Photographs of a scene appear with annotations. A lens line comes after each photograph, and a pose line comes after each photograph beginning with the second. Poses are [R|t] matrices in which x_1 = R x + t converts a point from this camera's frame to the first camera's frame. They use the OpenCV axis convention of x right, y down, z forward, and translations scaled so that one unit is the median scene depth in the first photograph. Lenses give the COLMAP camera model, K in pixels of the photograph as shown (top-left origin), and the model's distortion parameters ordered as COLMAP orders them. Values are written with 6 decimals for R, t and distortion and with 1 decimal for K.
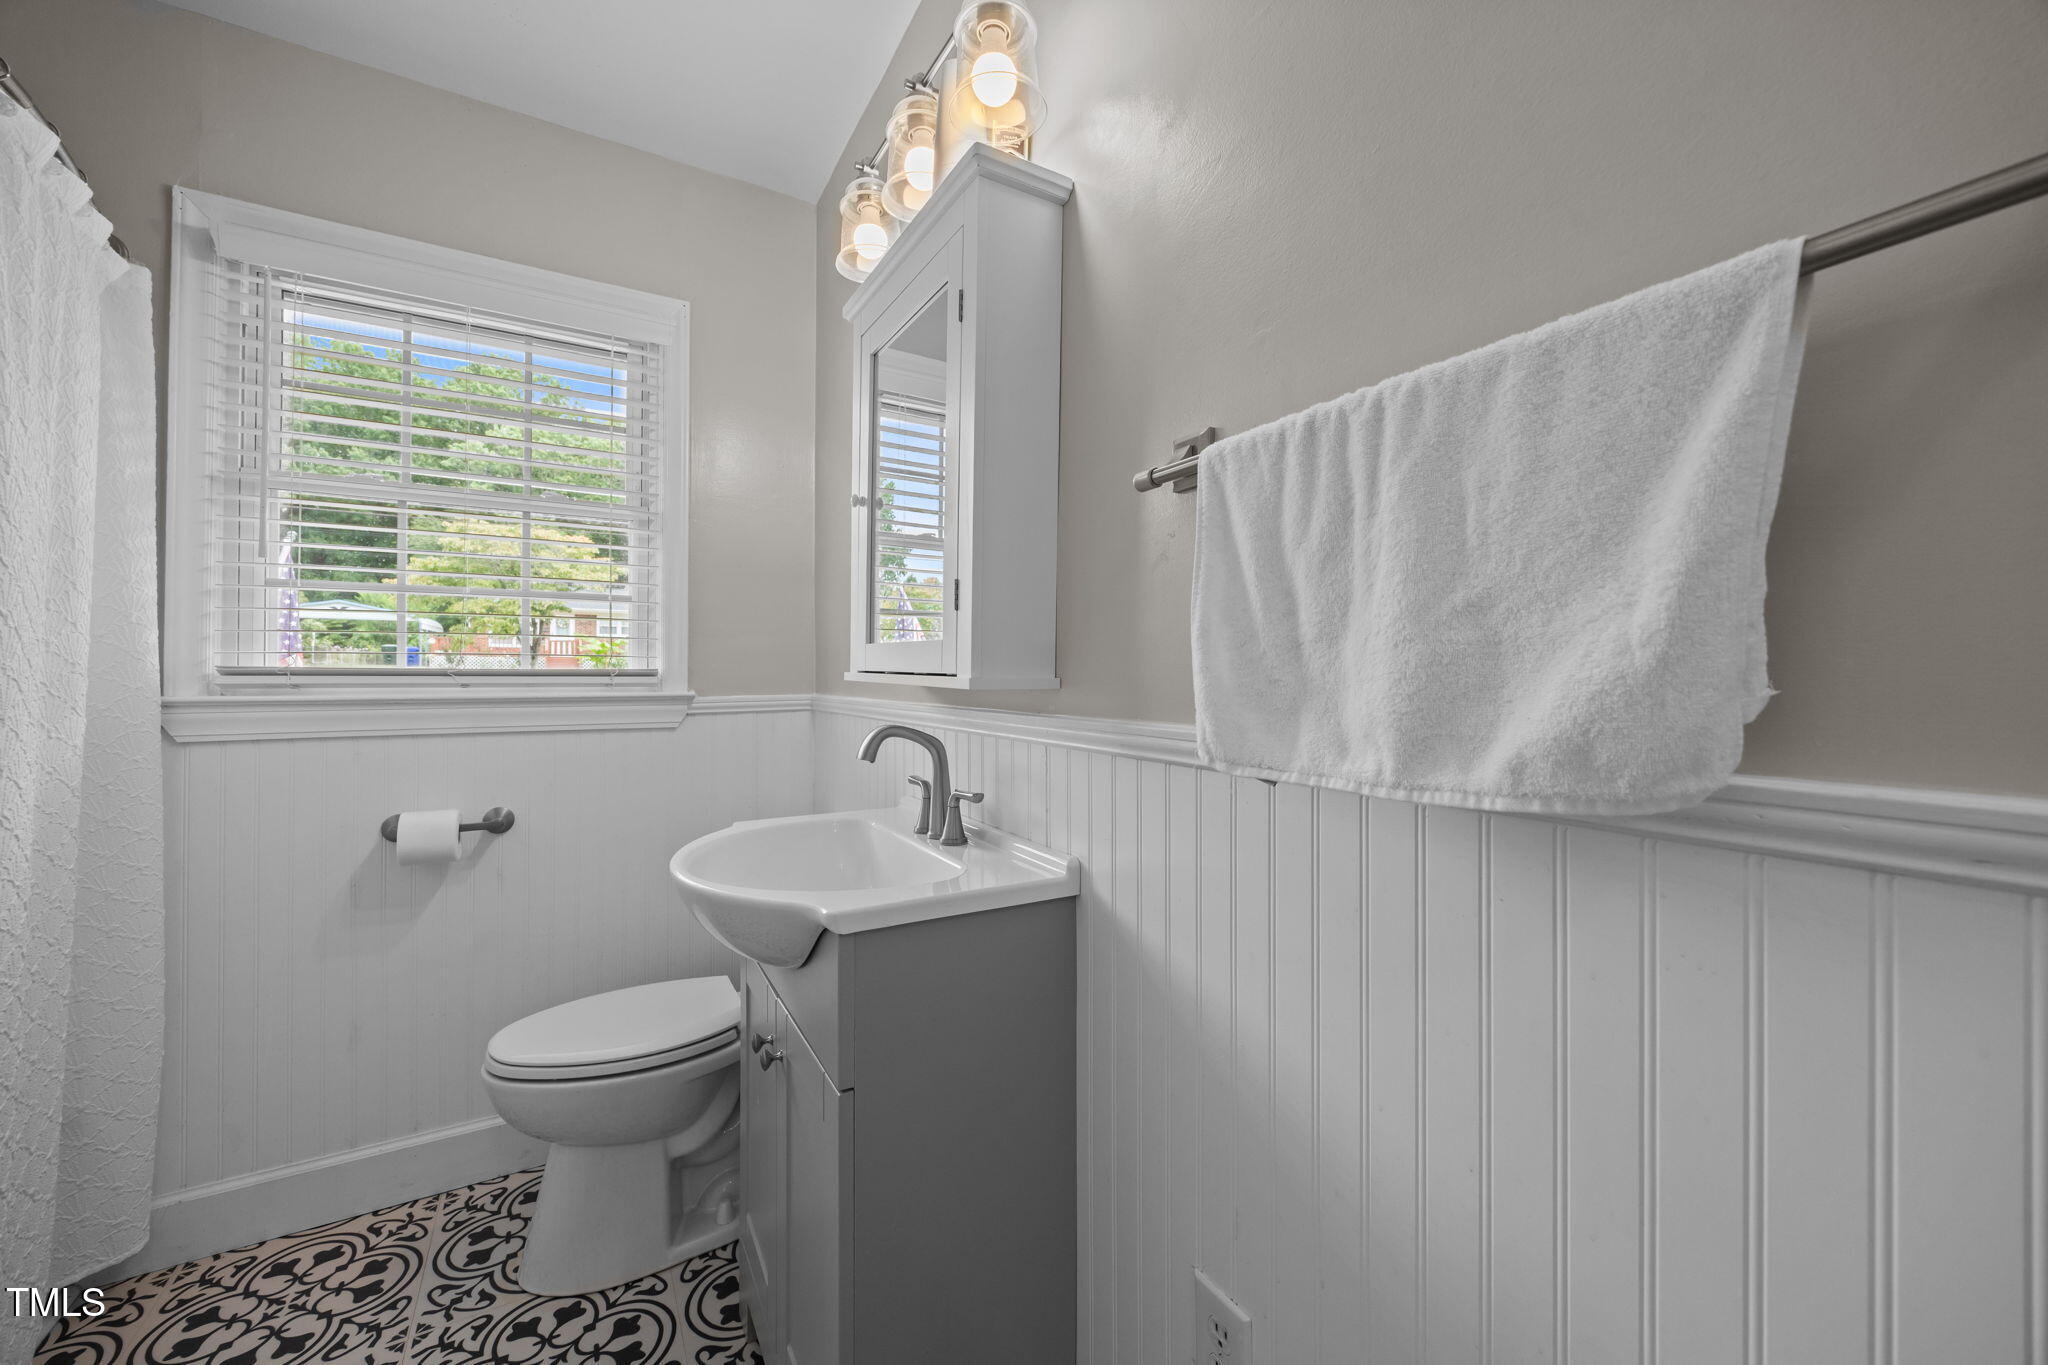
lens RADIAL K [[784.5, 0, 1024.0], [0, 784.5, 682.5], [0, 0, 1]] dist [0.008896, 0.000067]
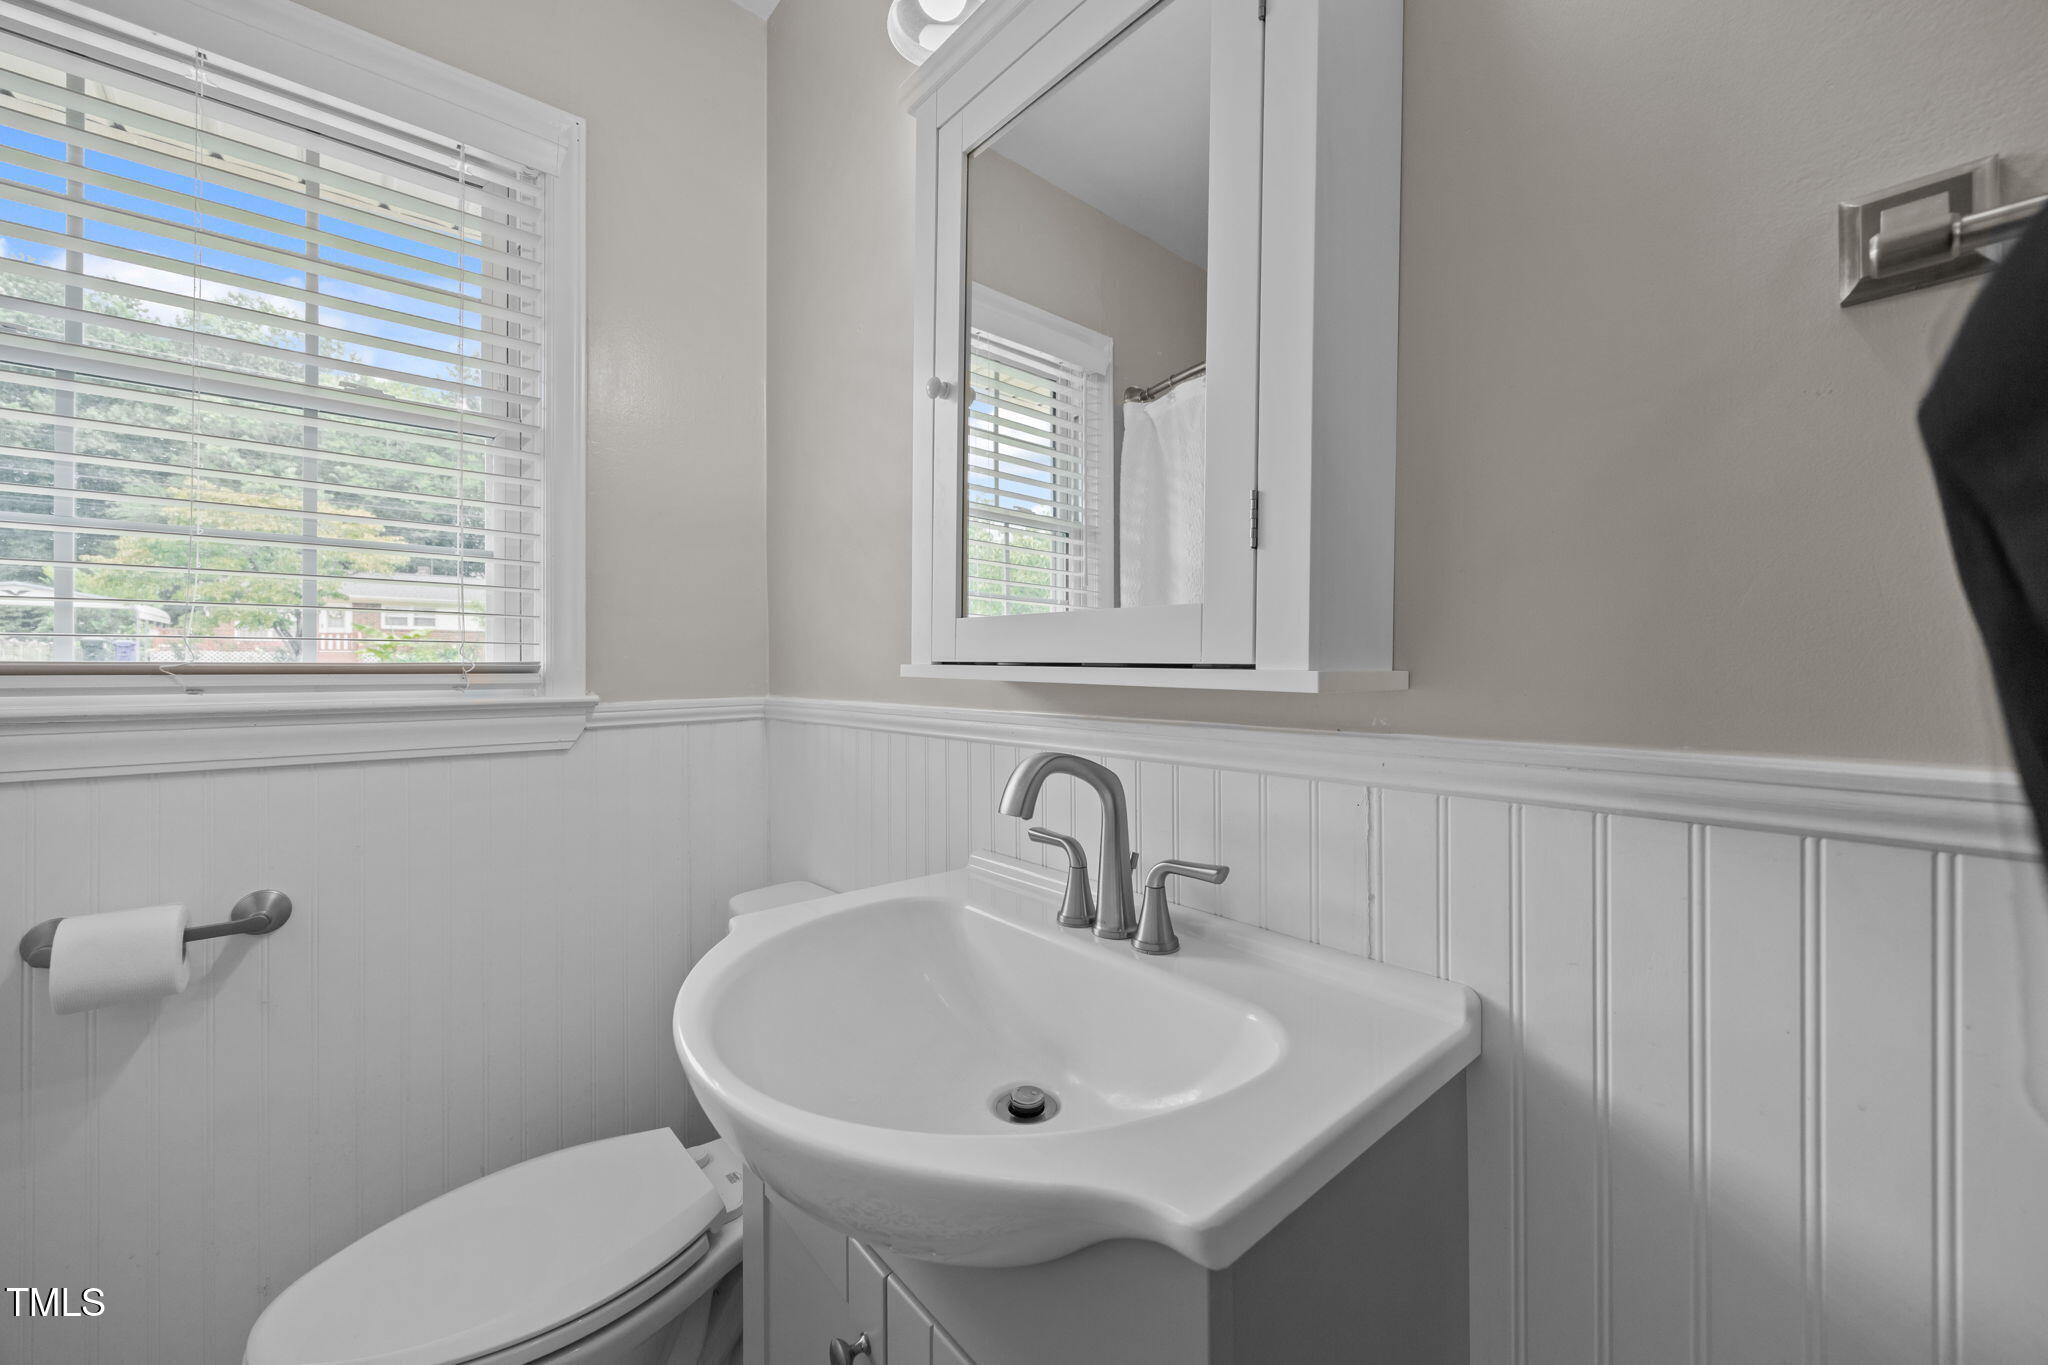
lens RADIAL K [[793.1, 0, 1038.9], [0, 793.1, 674.8], [0, 0, 1]] dist [-0.000972, 0.000568]
pose [[0.980801, -0.006793, 0.194892, -0.199669], [0.007333, 0.999971, -0.002052, -0.001872], [-0.194872, 0.003442, 0.980823, 0.287331]]
